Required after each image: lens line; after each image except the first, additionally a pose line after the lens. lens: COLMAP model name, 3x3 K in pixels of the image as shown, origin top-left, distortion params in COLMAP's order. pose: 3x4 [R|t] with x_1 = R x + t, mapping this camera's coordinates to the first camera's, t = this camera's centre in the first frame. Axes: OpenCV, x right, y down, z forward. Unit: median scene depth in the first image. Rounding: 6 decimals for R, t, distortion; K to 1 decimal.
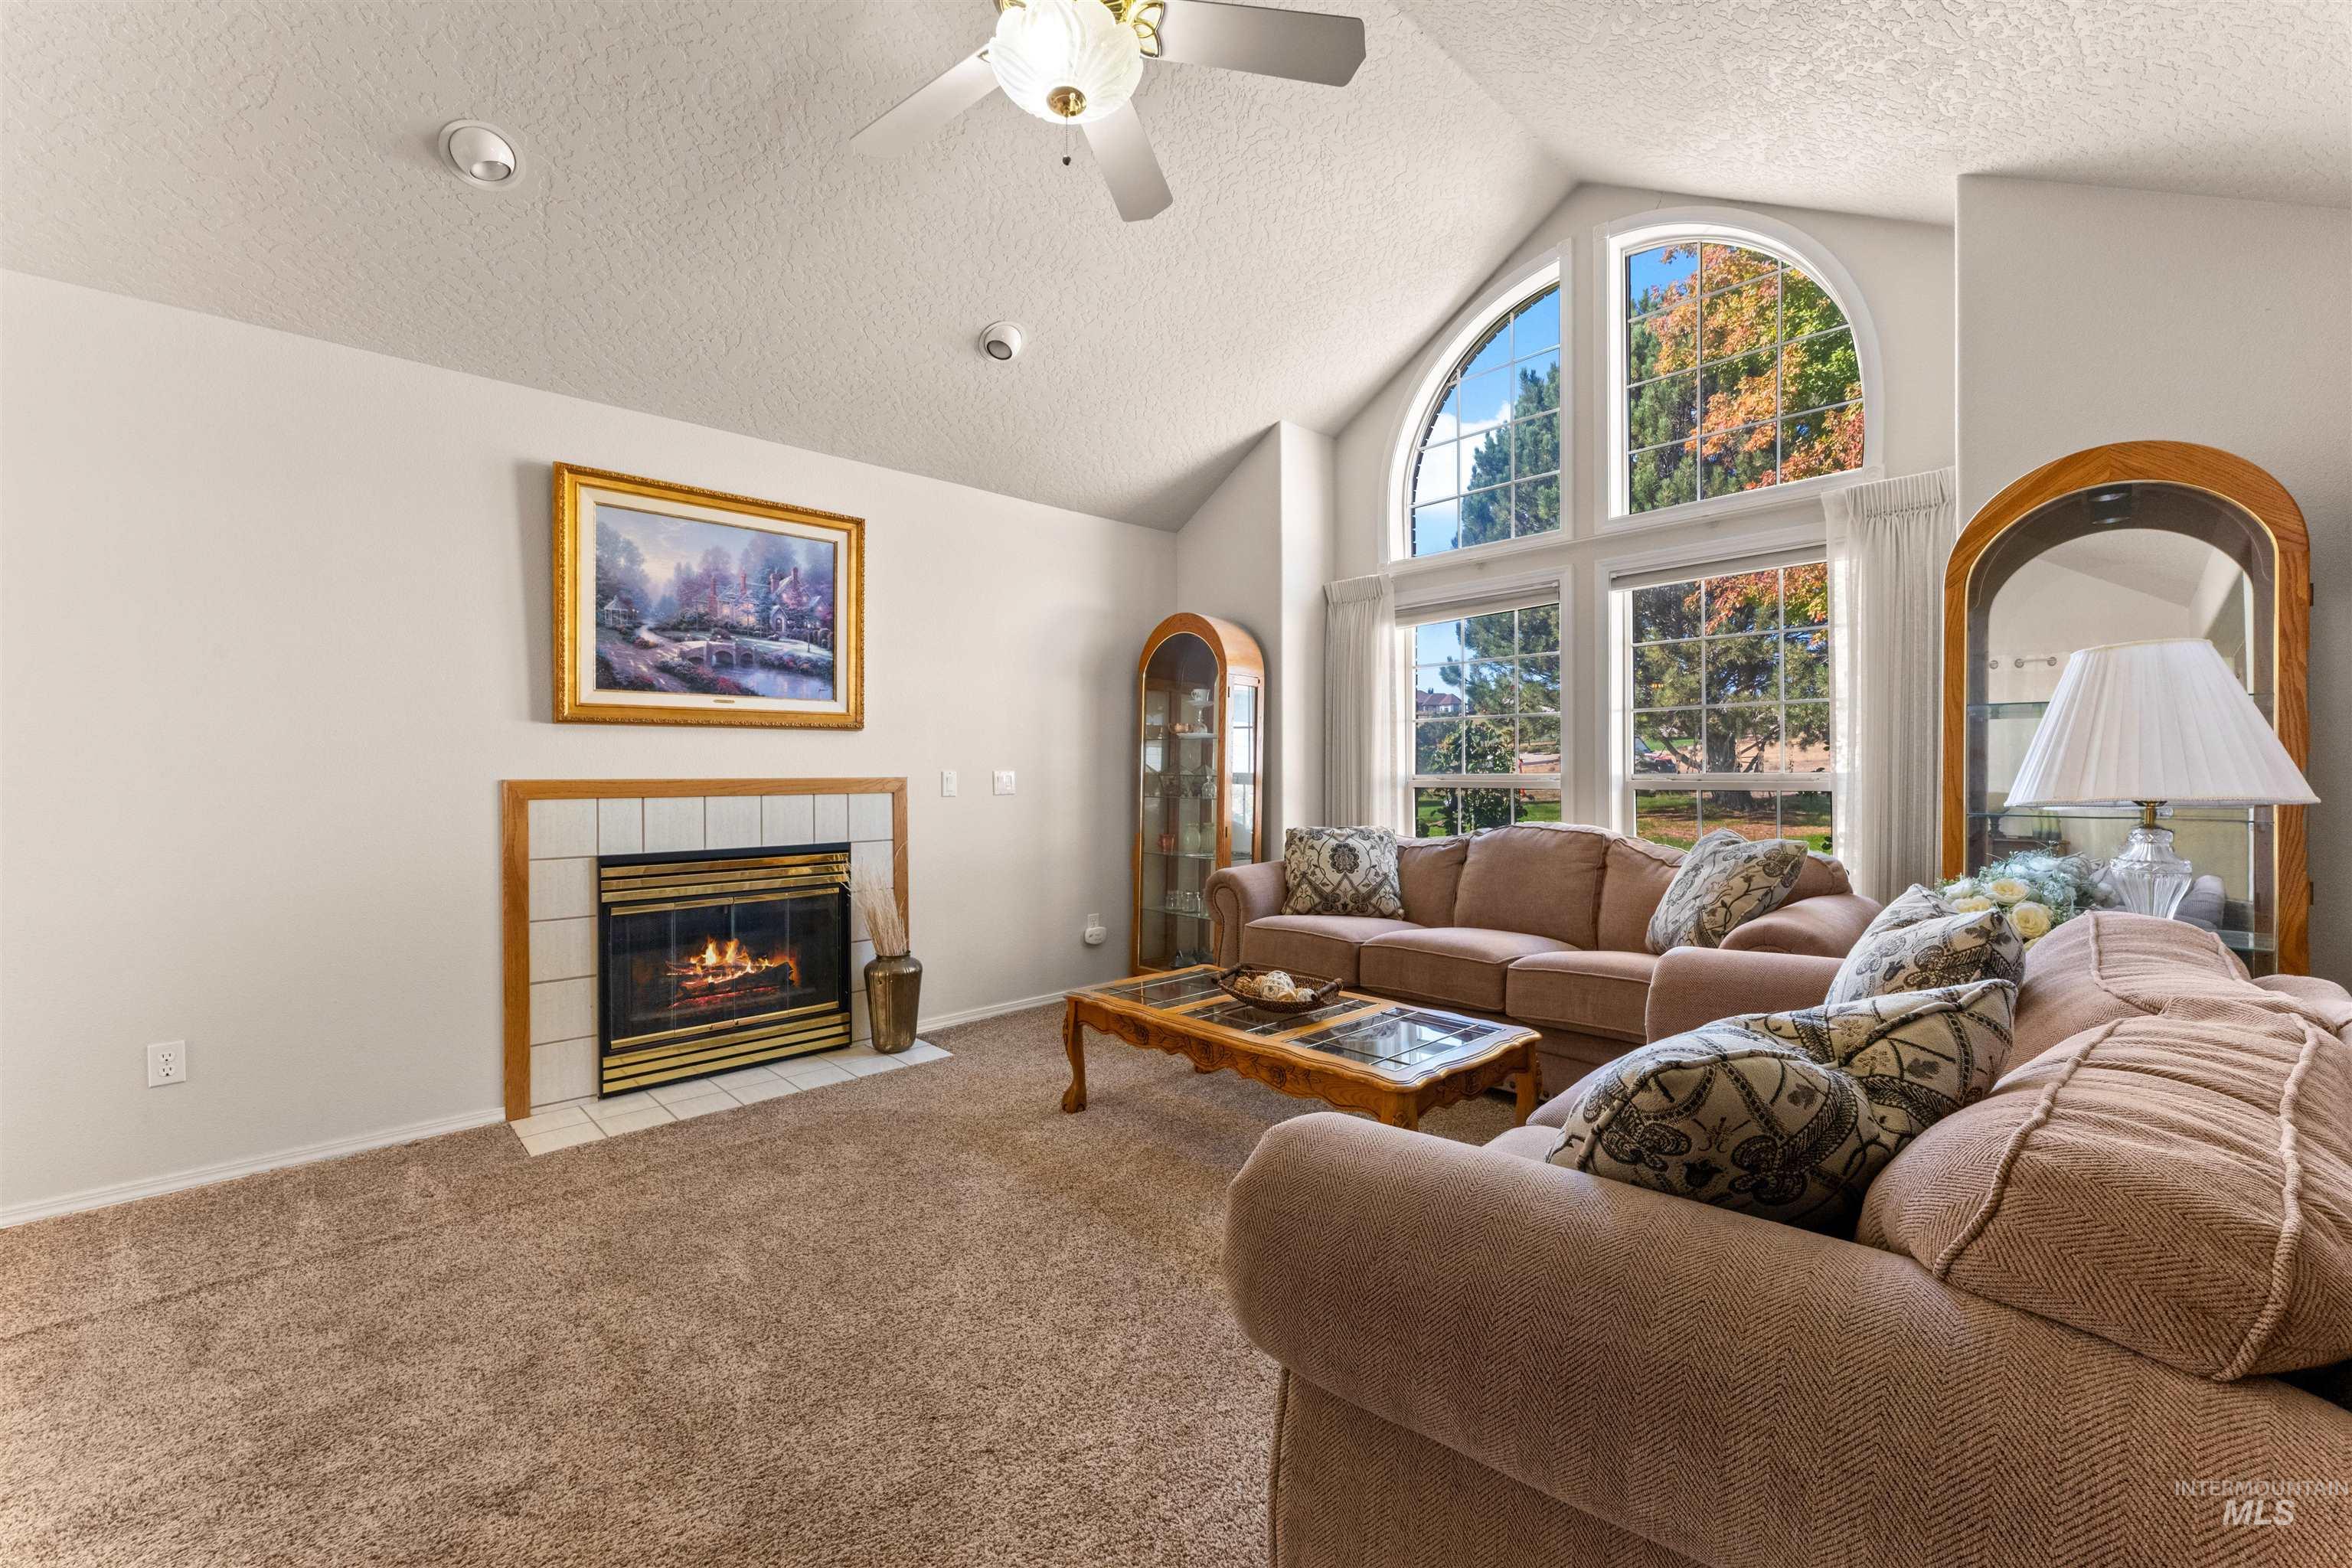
lens RADIAL K [[947.3, 0, 1170.4], [0, 947.3, 771.8], [0, 0, 1]] dist [0.000731, -0.000062]
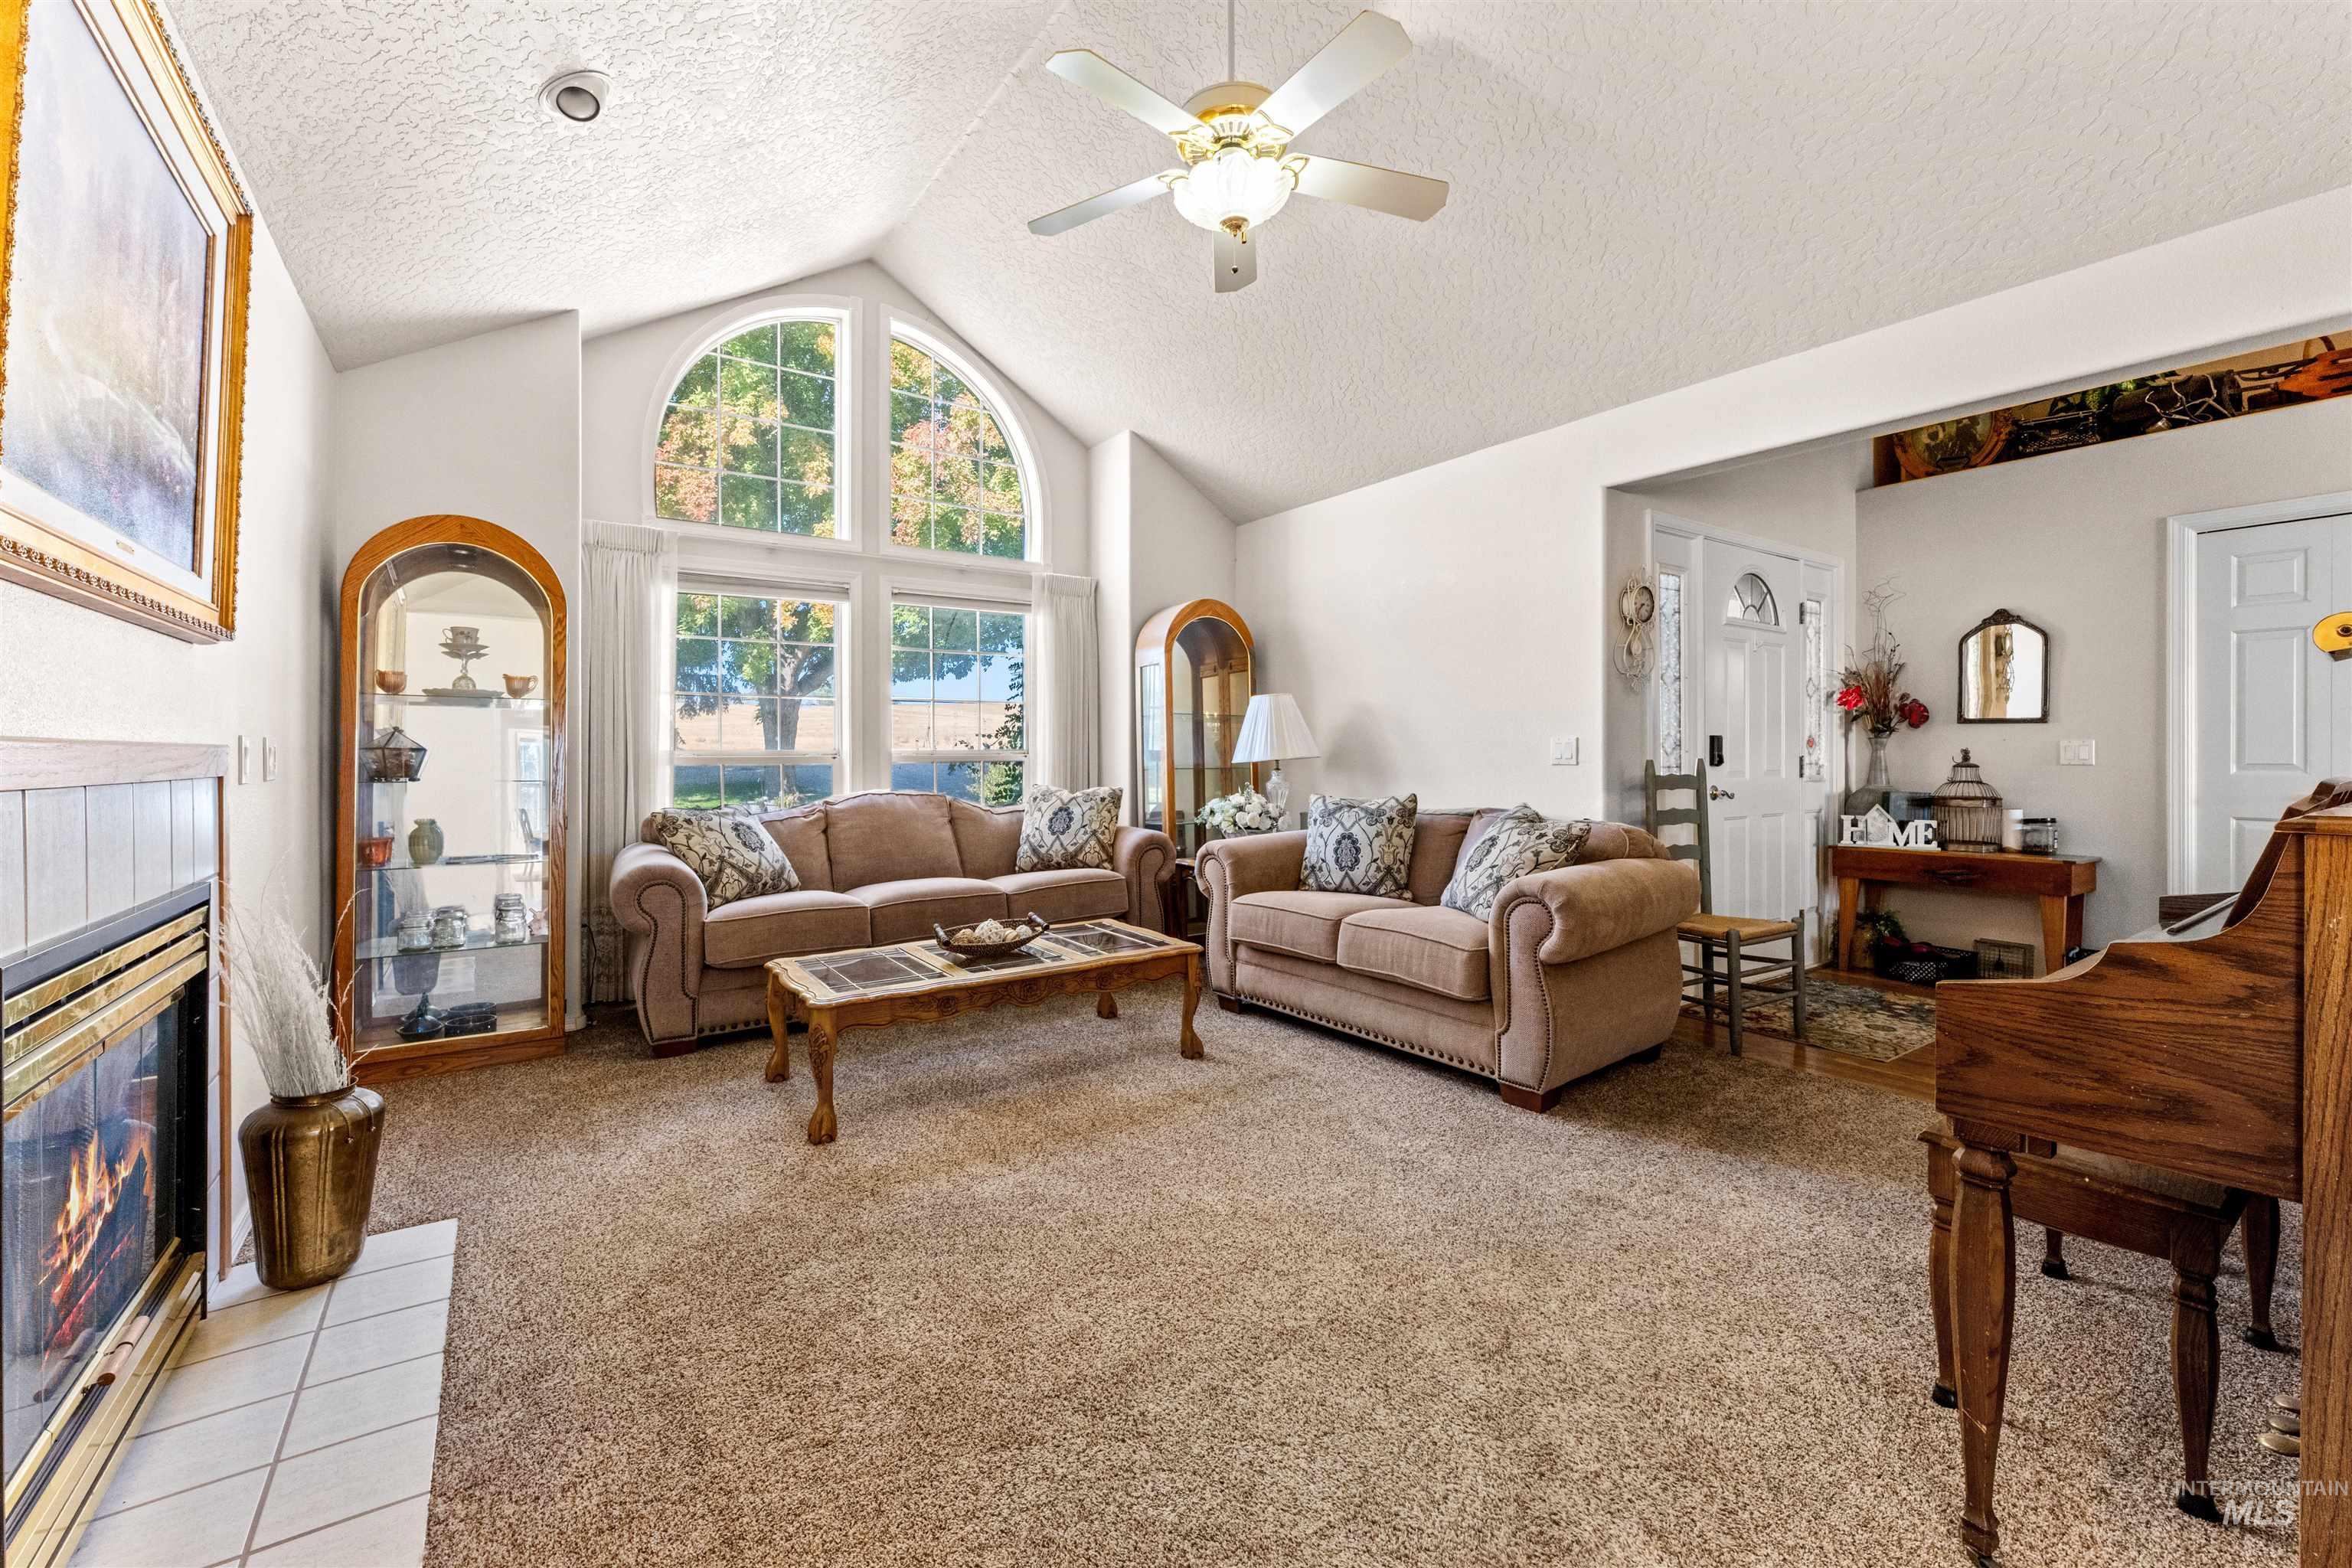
lens RADIAL K [[953.6, 0, 1167.3], [0, 953.6, 753.2], [0, 0, 1]] dist [-0.002335, -0.000427]
pose [[0.147415, 0.004590, 0.989064, -0.855146], [0.000708, 0.999988, -0.004746, 0.015159], [-0.989075, 0.001400, 0.147410, 0.542522]]
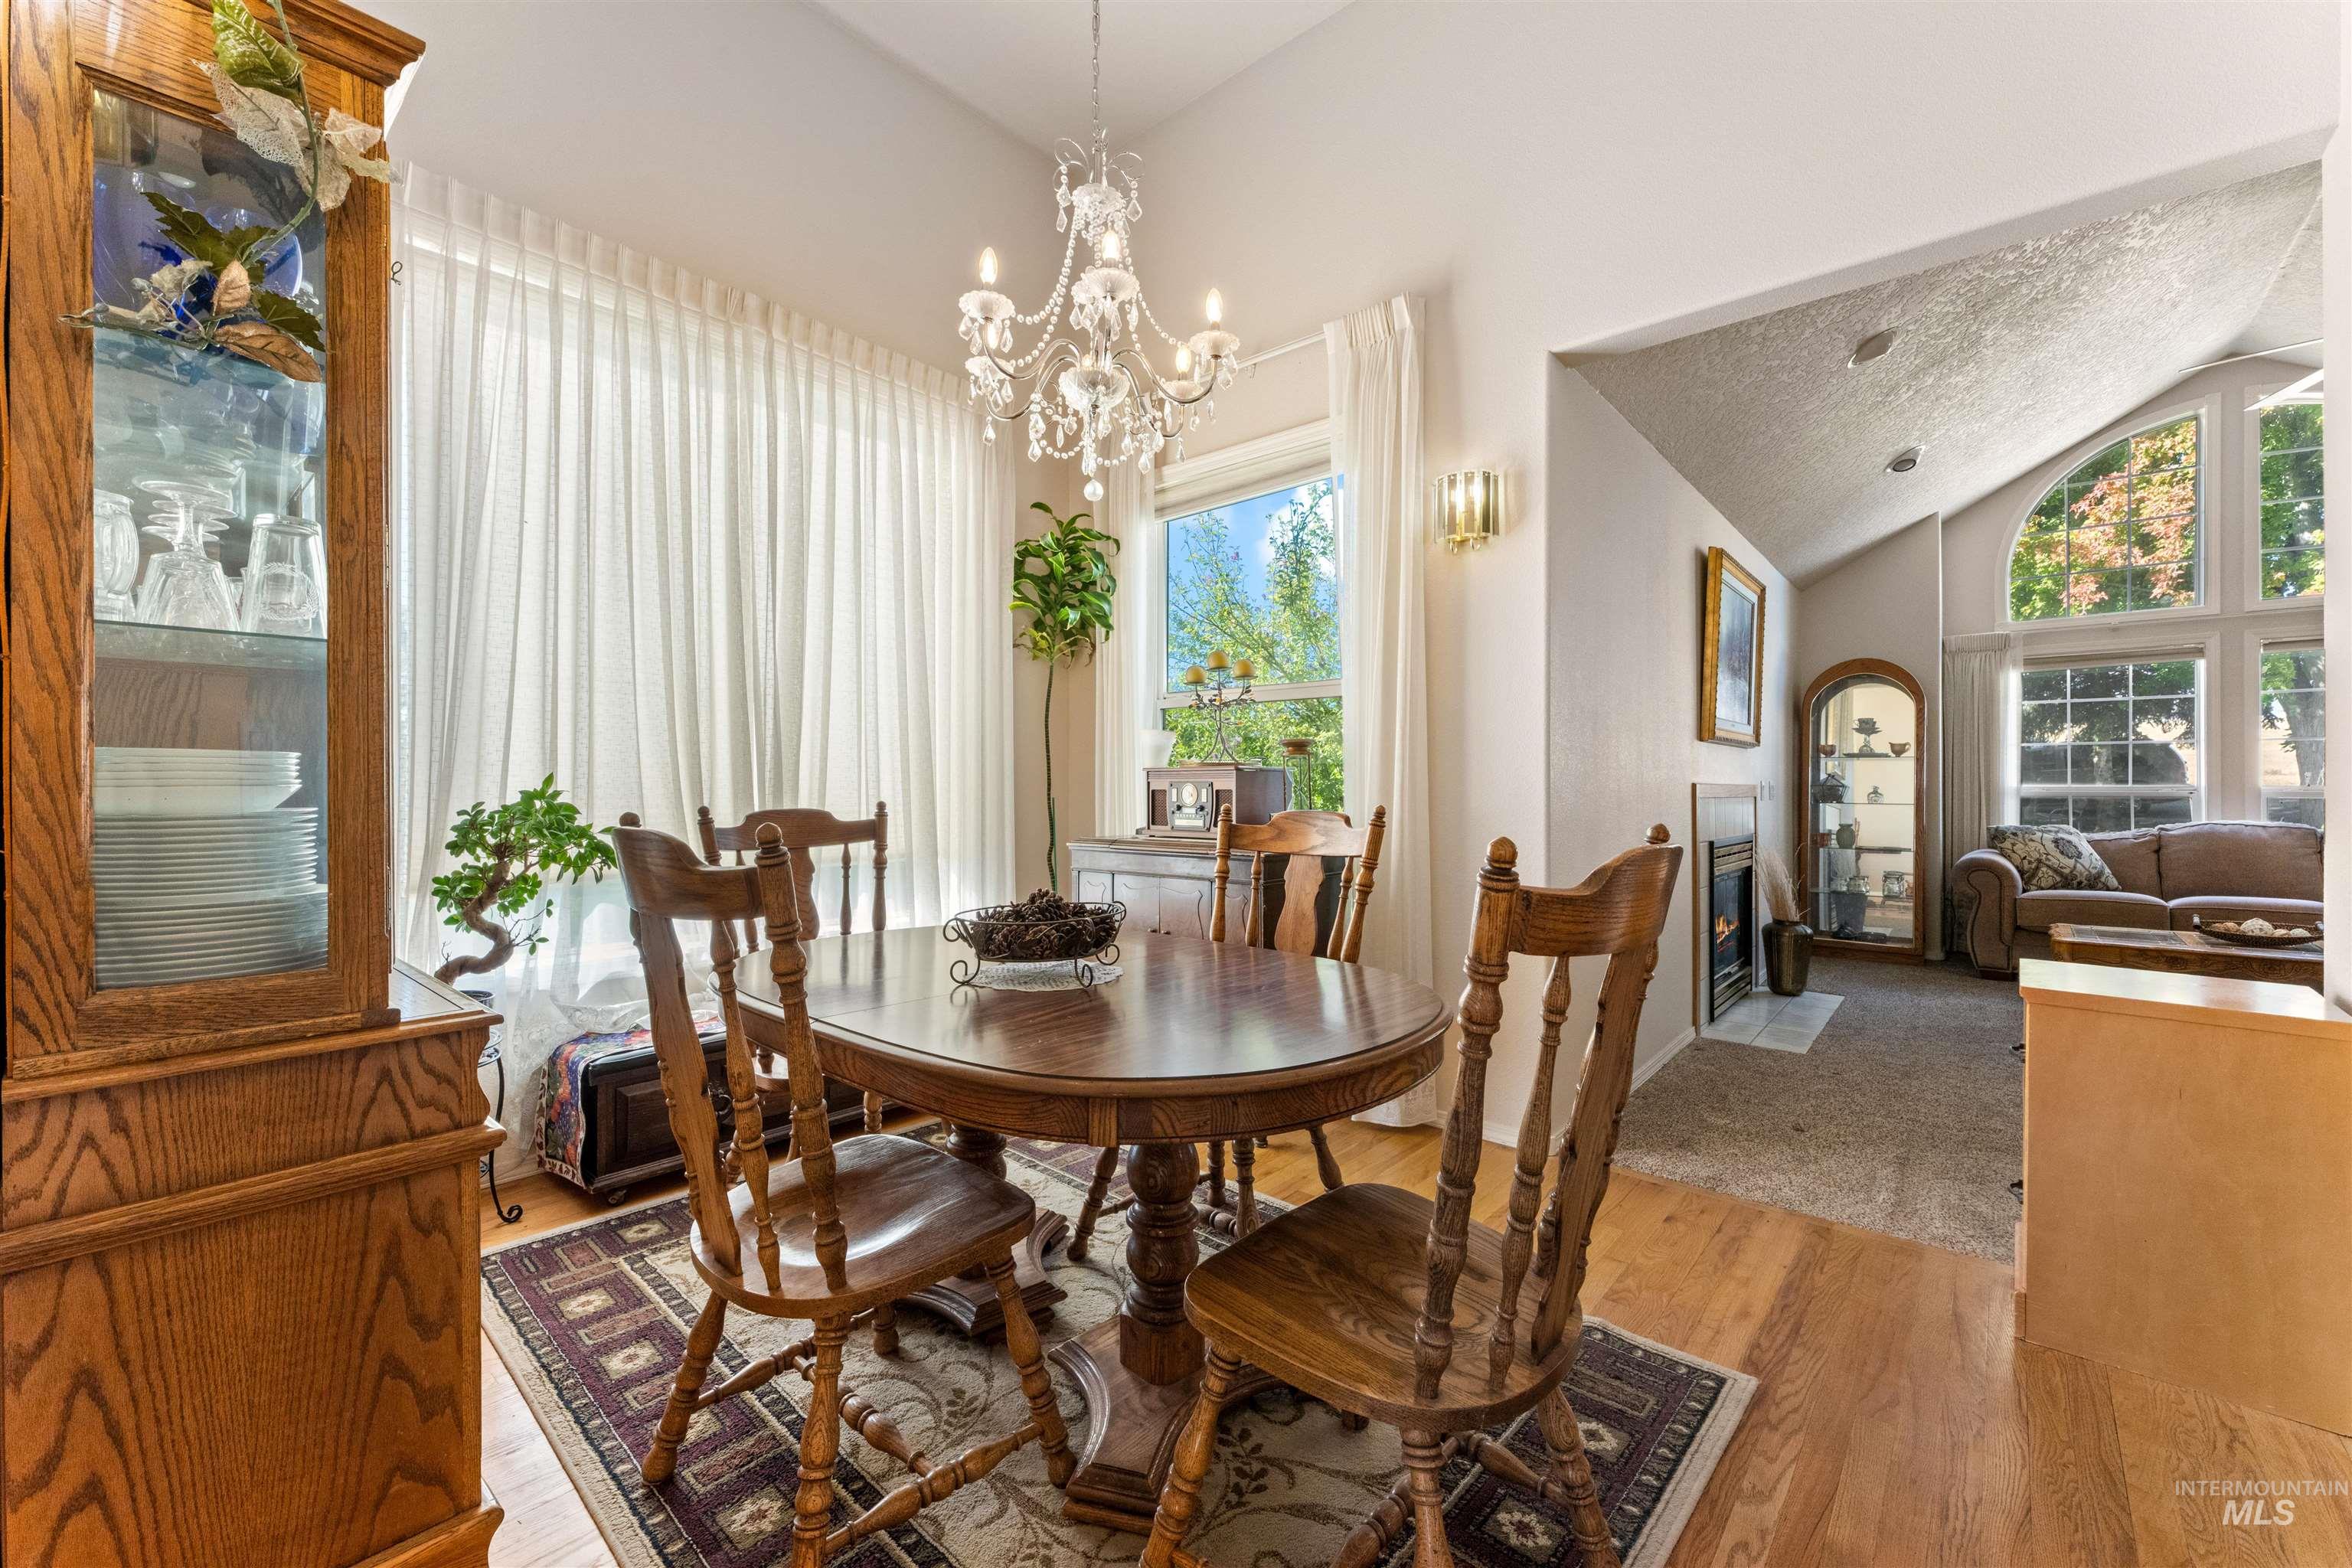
lens RADIAL K [[947.3, 0, 1170.4], [0, 947.3, 771.8], [0, 0, 1]] dist [0.000731, -0.000062]
pose [[0.995295, 0.006747, 0.096653, -1.476942], [-0.005741, 0.999926, -0.010683, 0.006058], [-0.096718, 0.010078, 0.995261, -0.259612]]
